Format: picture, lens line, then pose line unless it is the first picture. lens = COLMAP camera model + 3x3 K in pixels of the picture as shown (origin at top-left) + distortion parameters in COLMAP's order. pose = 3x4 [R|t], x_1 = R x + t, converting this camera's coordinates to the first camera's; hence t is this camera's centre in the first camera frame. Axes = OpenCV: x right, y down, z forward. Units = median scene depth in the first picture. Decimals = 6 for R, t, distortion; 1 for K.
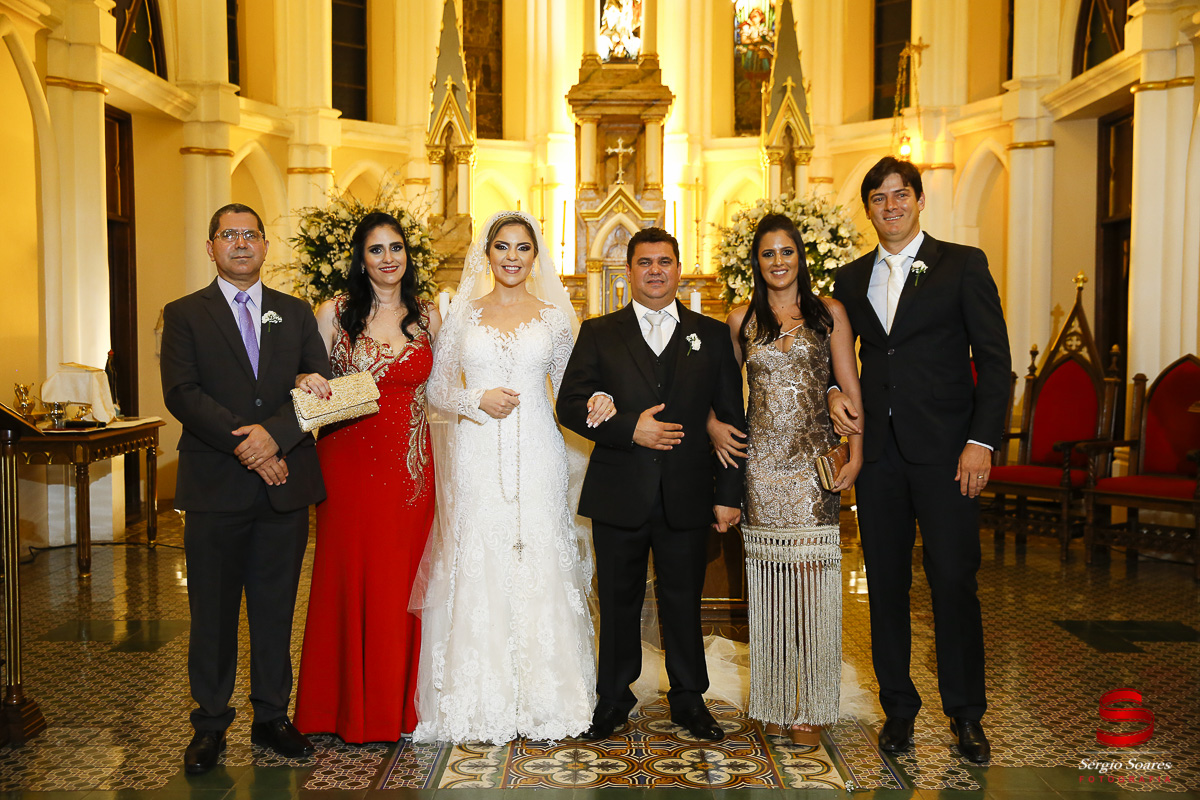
lens RADIAL K [[1196.8, 0, 600.7], [0, 1196.8, 402.5], [0, 0, 1]] dist [0.022498, 0.000000]
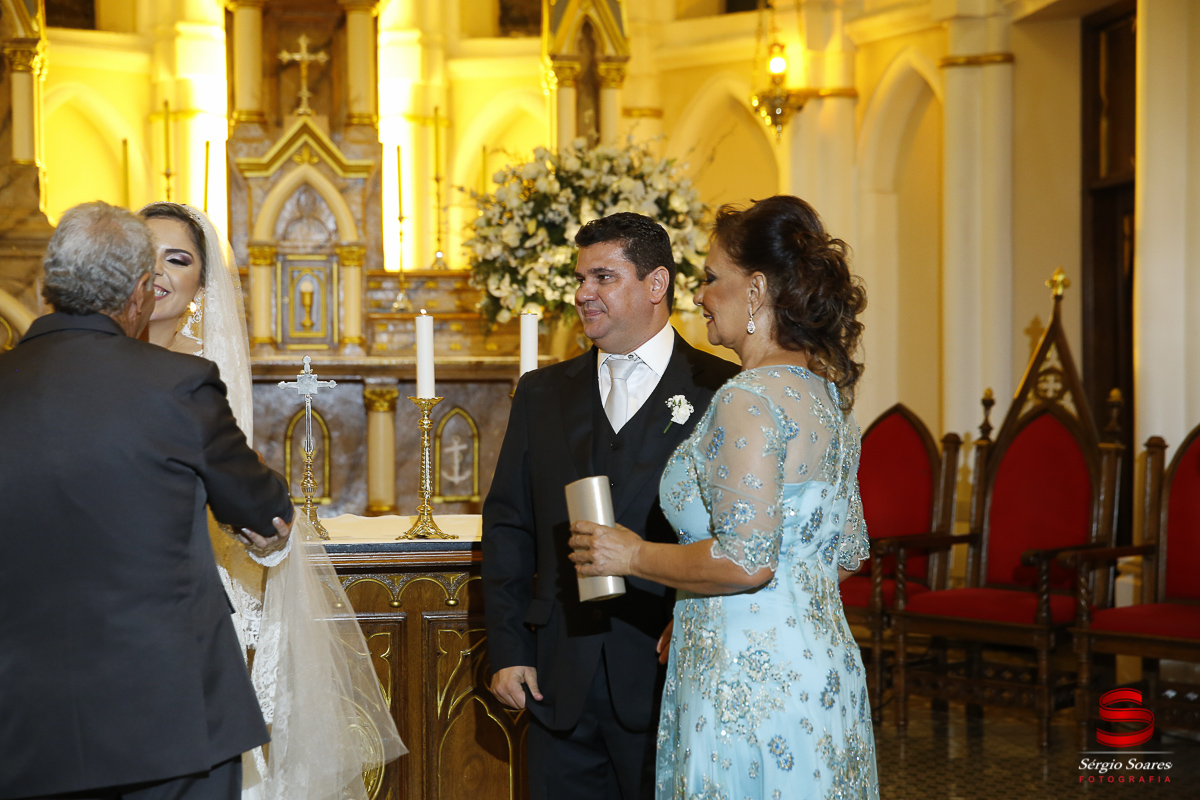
lens RADIAL K [[1989.4, 0, 590.4], [0, 1989.4, 412.2], [0, 0, 1]] dist [0.182754, 0.000000]
pose [[0.988539, -0.009643, 0.150655, 0.005433], [0.014161, 0.999481, -0.028946, -0.006831], [-0.150298, 0.030747, 0.988163, 0.016199]]
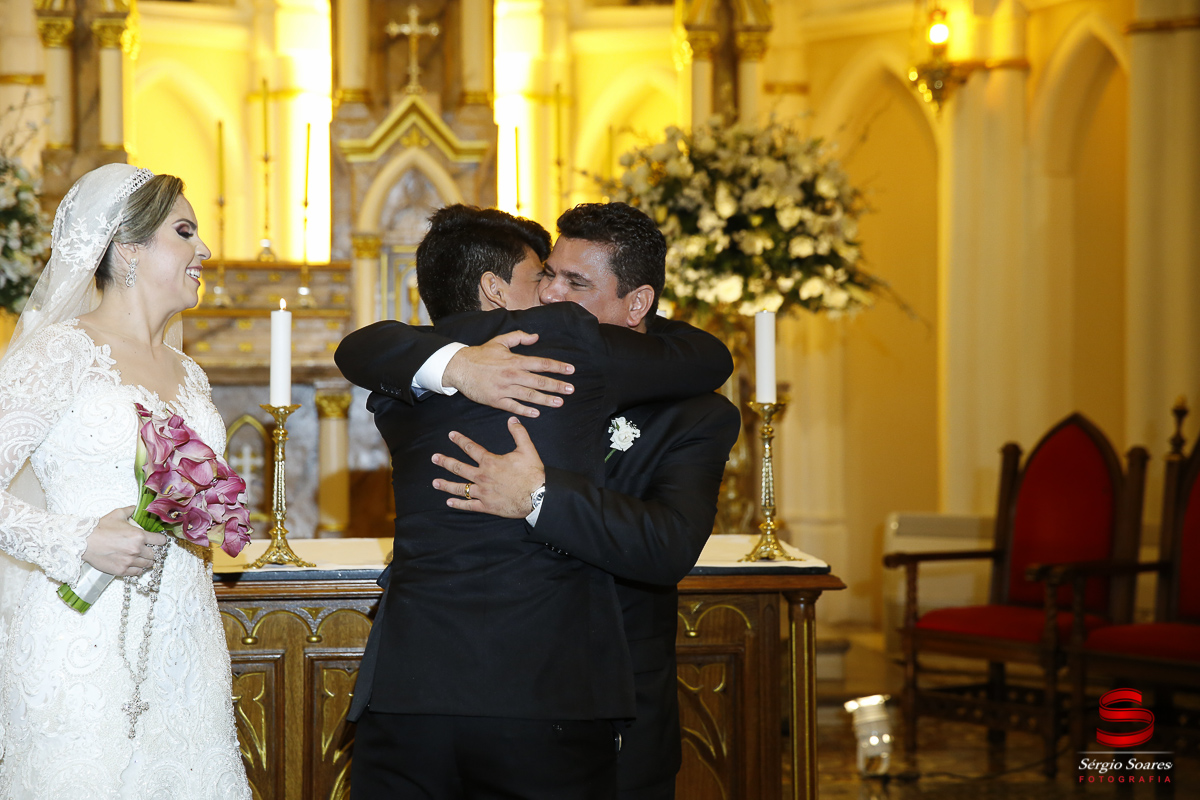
lens RADIAL K [[2173.3, 0, 594.3], [0, 2173.3, 411.1], [0, 0, 1]] dist [0.210532, 0.000000]
pose [[0.995867, -0.004060, 0.090734, 0.007438], [0.007151, 0.999404, -0.033770, -0.007306], [-0.090543, 0.034280, 0.995302, 0.029037]]
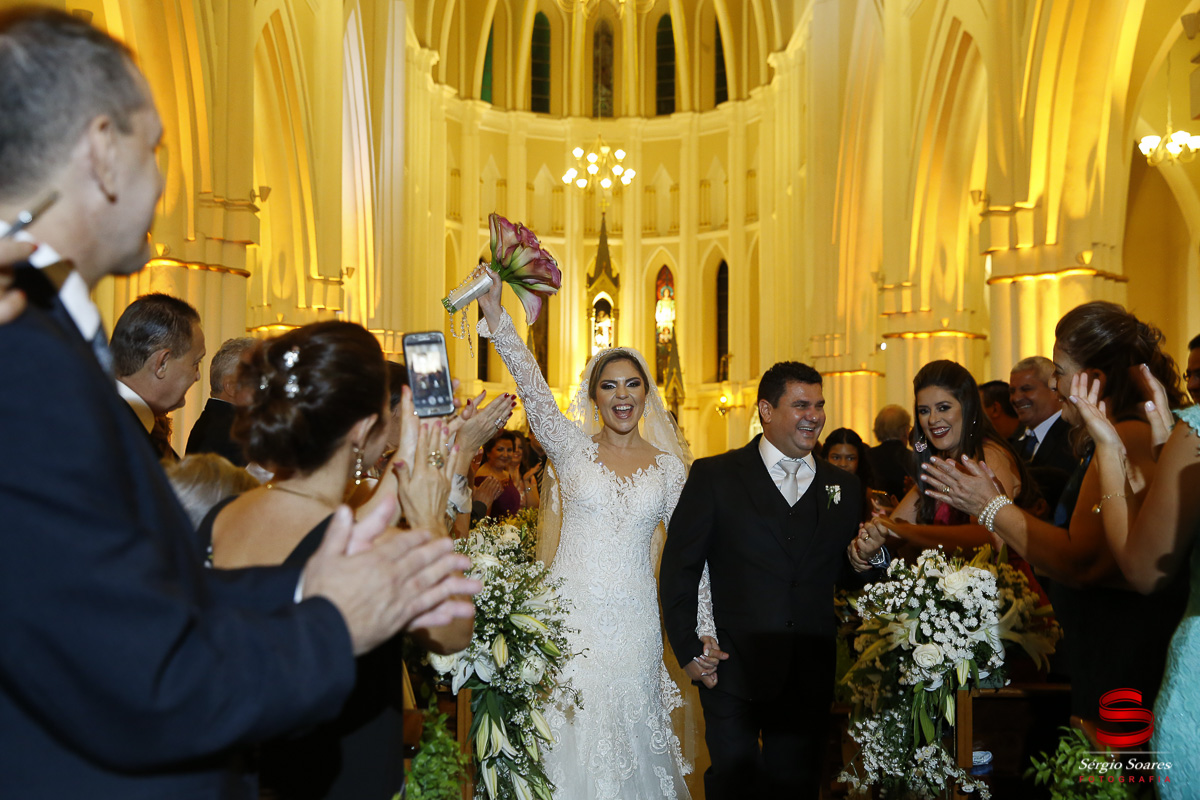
lens RADIAL K [[1358.1, 0, 598.2], [0, 1358.1, 399.4], [0, 0, 1]] dist [0.056739, 0.000000]
pose [[0.999951, 0.003256, 0.009380, -0.017520], [-0.002303, 0.995002, -0.099827, 0.056040], [-0.009658, 0.099801, 0.994961, -1.659651]]
